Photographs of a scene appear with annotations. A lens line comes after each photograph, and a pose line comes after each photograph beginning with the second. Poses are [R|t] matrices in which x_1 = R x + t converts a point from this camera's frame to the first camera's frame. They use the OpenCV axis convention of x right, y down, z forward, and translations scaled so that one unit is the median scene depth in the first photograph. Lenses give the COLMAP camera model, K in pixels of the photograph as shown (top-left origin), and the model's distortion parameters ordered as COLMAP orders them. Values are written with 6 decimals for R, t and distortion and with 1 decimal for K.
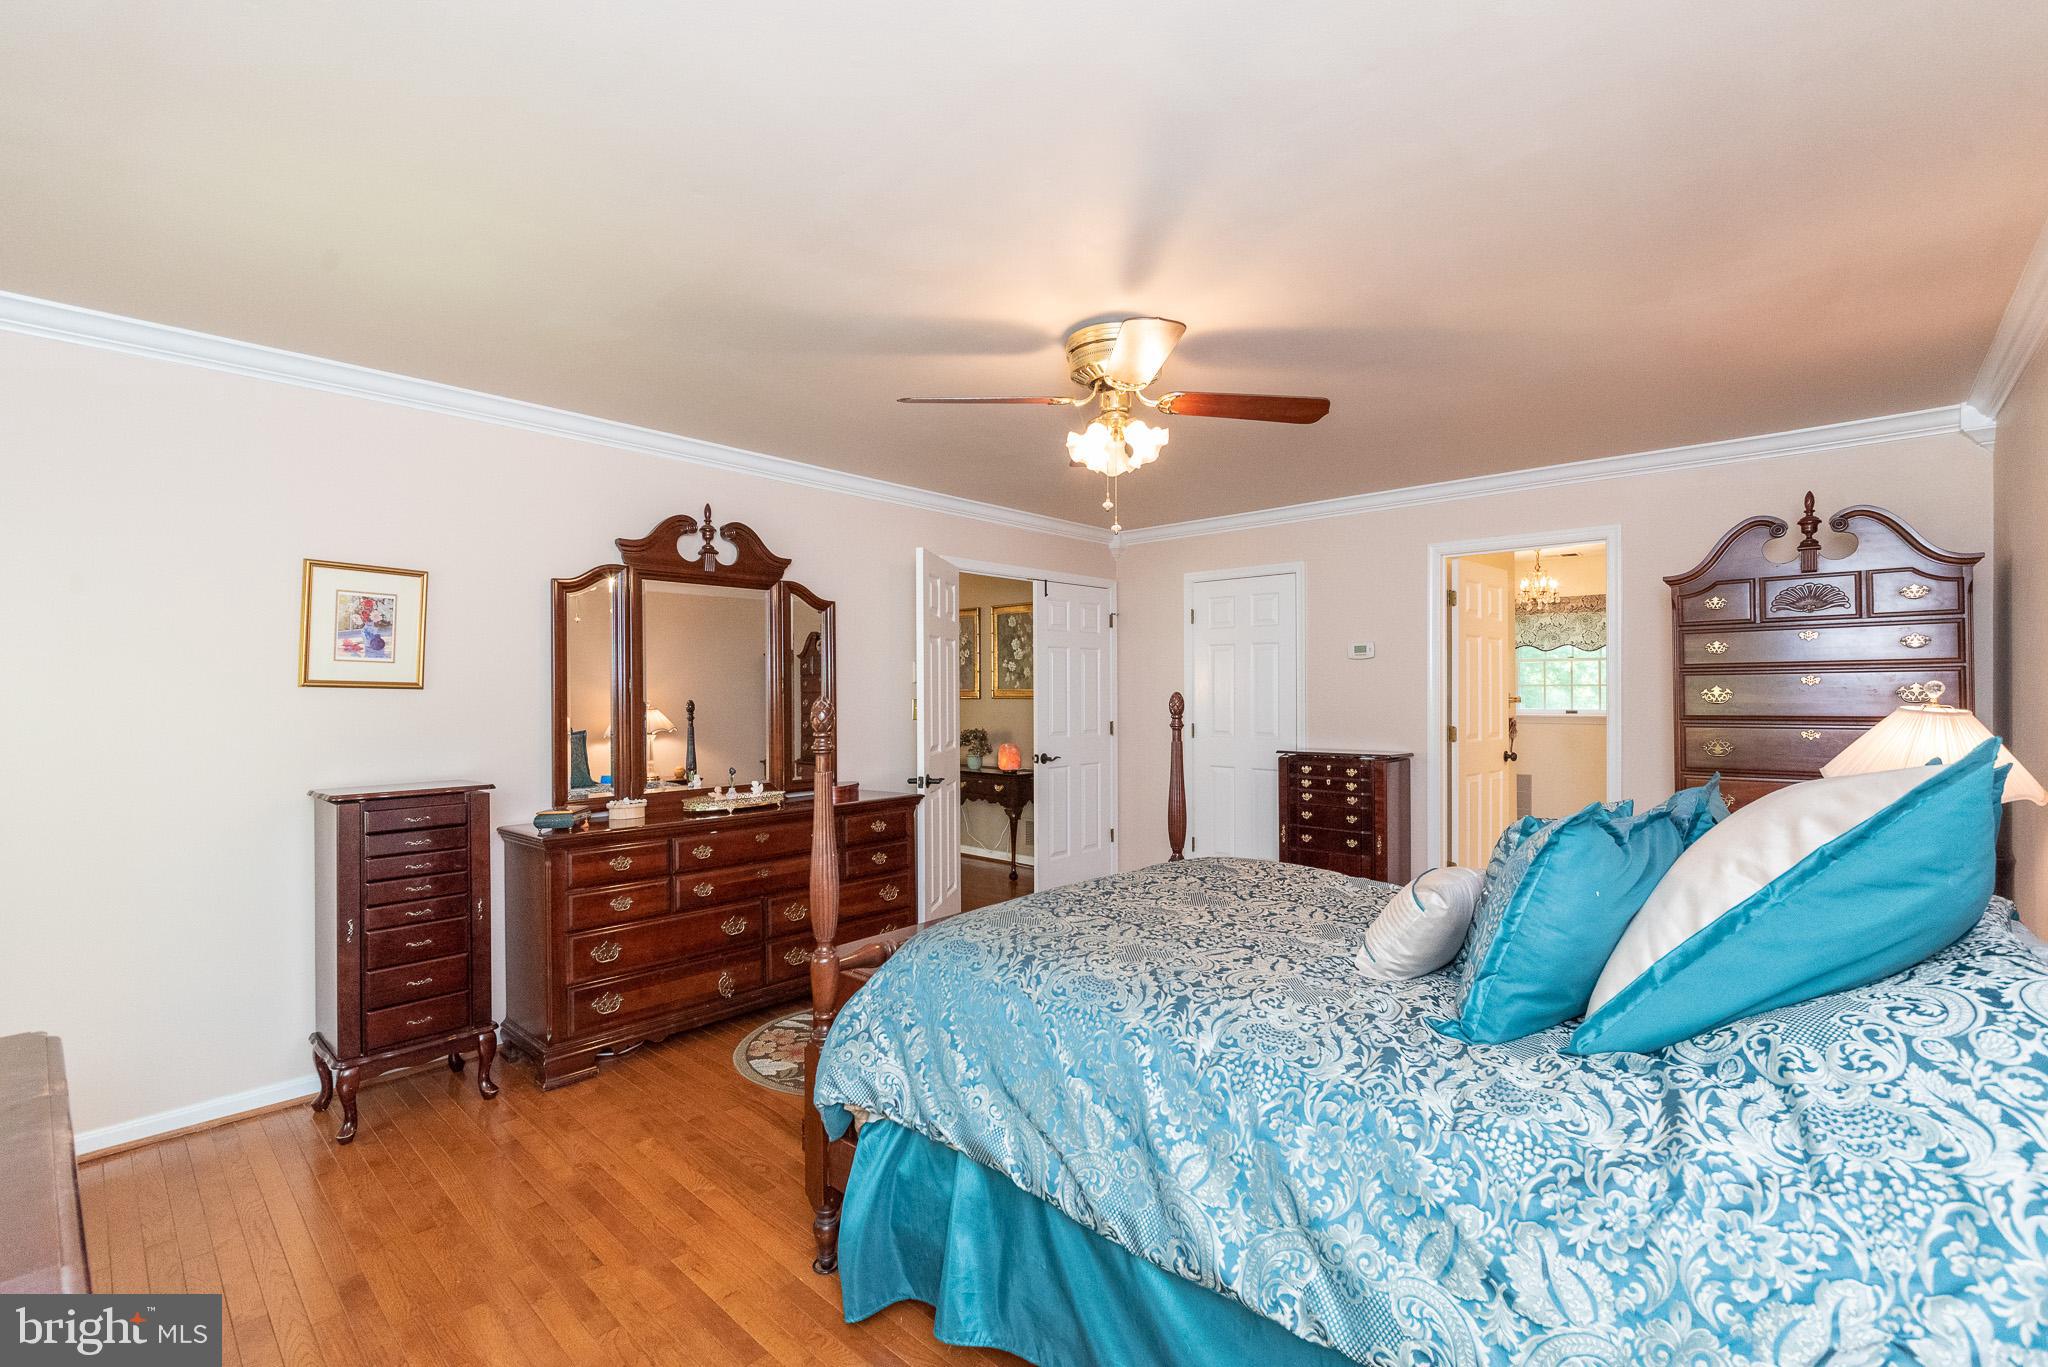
lens RADIAL K [[911.0, 0, 1030.2], [0, 911.0, 682.6], [0, 0, 1]] dist [0.001090, 0.000223]
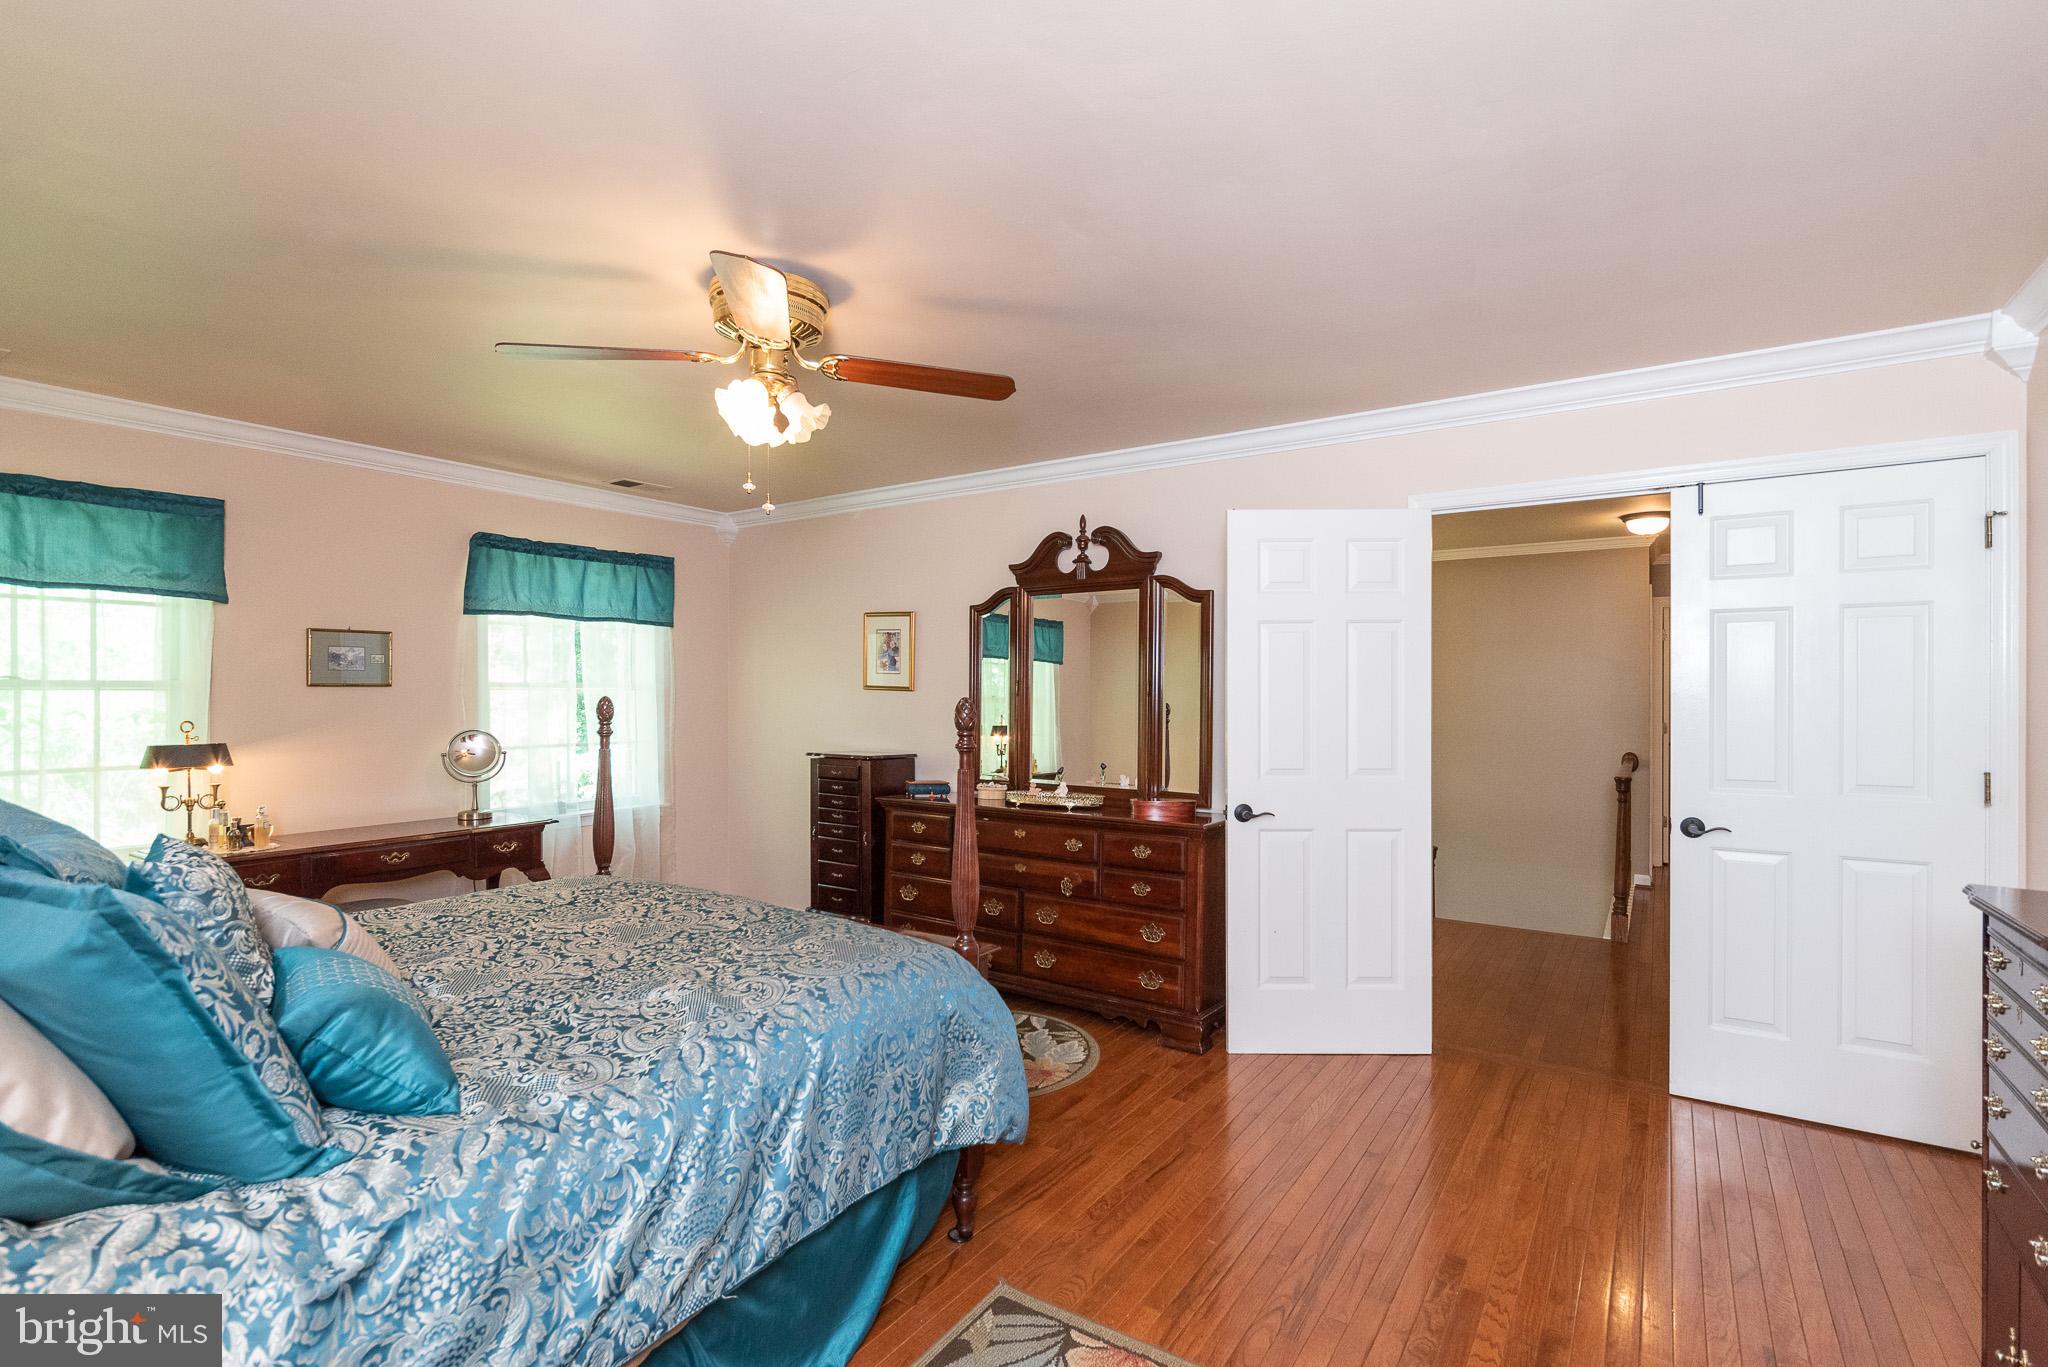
lens RADIAL K [[942.8, 0, 1025.9], [0, 942.8, 695.8], [0, 0, 1]] dist [-0.001335, -0.000928]
pose [[0.135435, 0.008115, -0.990753, 0.726268], [0.004917, 0.999949, 0.008862, 0.001999], [0.990774, -0.006071, 0.135388, 0.800165]]
